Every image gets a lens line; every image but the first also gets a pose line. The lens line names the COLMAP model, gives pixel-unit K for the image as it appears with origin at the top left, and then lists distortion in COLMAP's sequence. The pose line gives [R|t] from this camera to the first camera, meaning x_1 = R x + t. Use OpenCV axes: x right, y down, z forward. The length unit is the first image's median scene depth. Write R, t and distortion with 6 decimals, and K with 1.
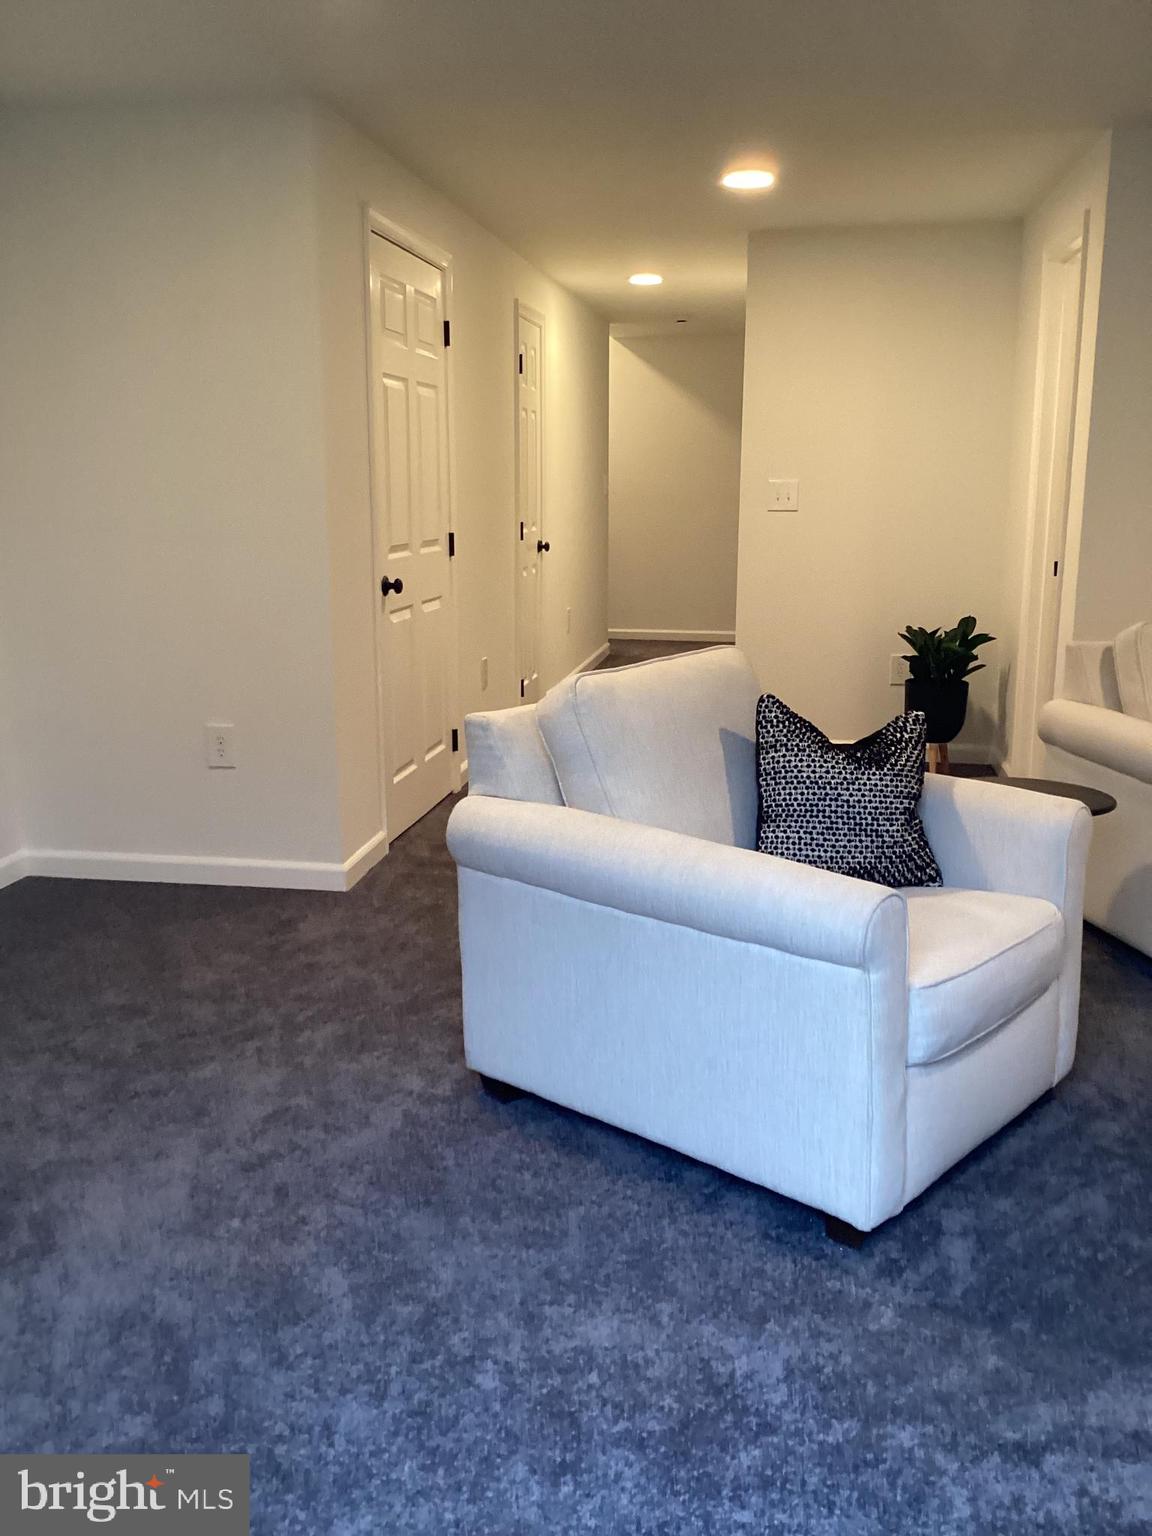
lens RADIAL K [[1388.5, 0, 577.6], [0, 1388.5, 767.4], [0, 0, 1]] dist [0.089679, -0.134337]
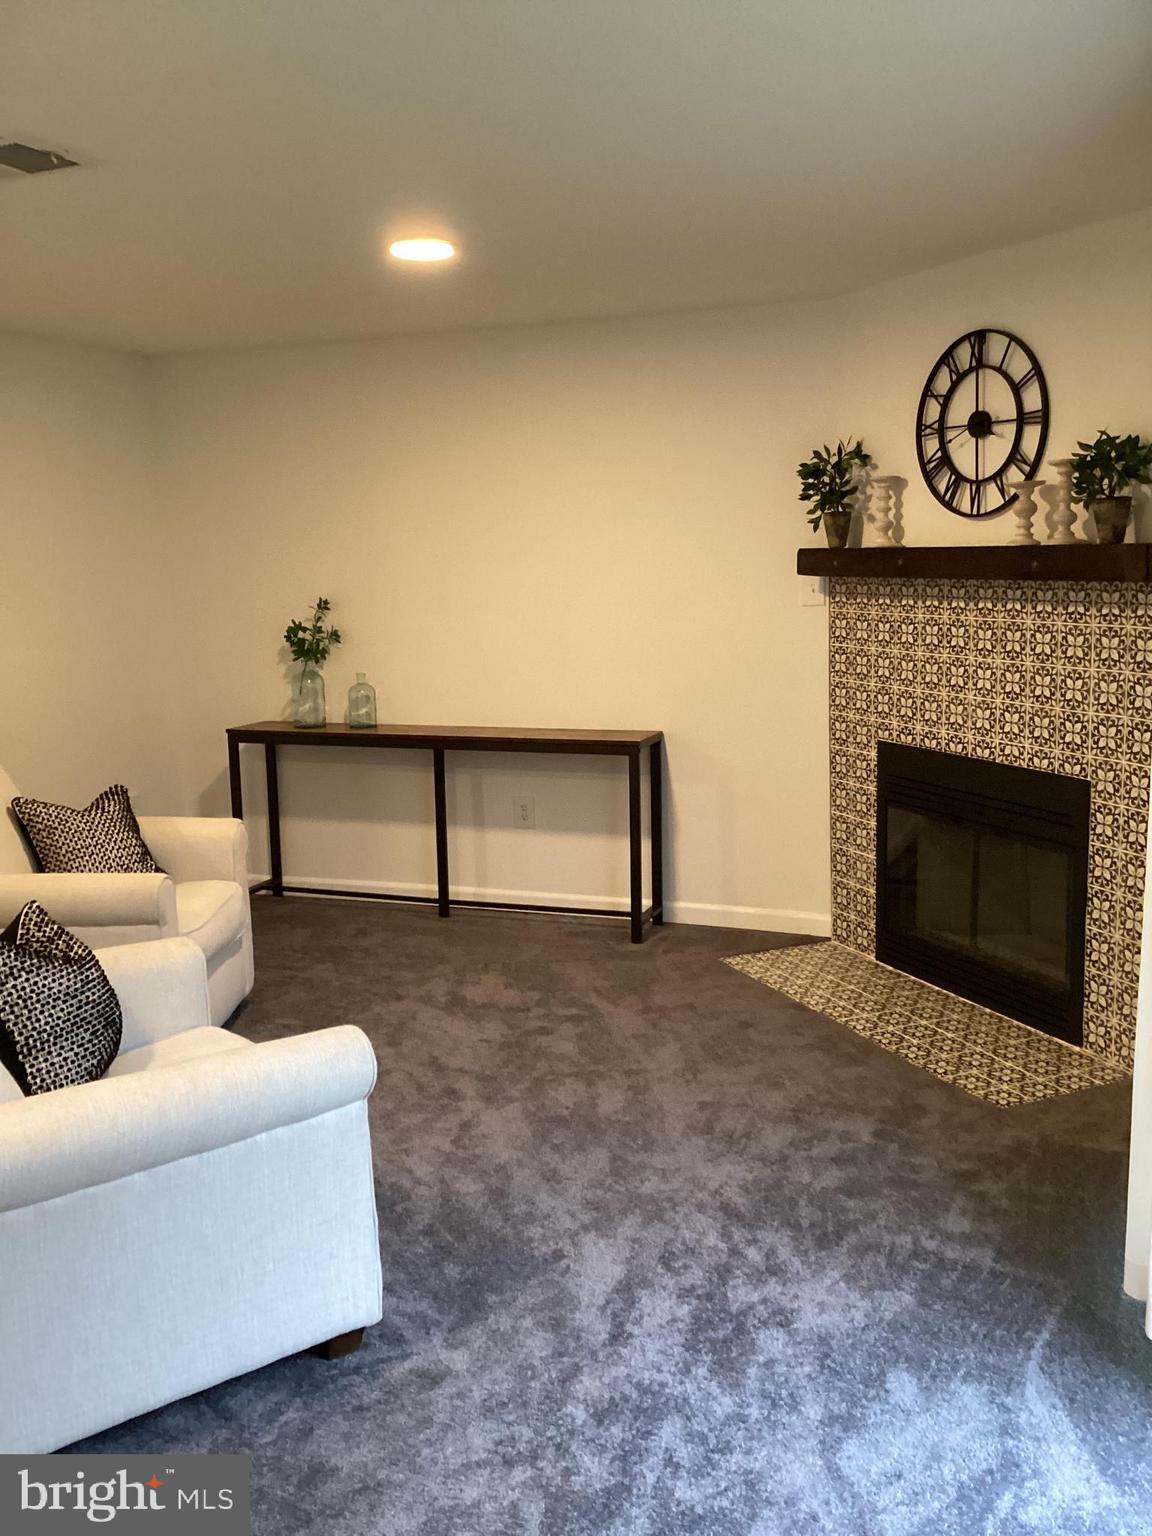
lens RADIAL K [[1388.5, 0, 568.4], [0, 1388.5, 756.4], [0, 0, 1]] dist [0.089679, -0.134337]
pose [[0.174411, -0.151947, 0.972879, -0.687888], [0.214721, 0.970114, 0.113021, -0.183821], [-0.960976, 0.189186, 0.201825, 0.437252]]
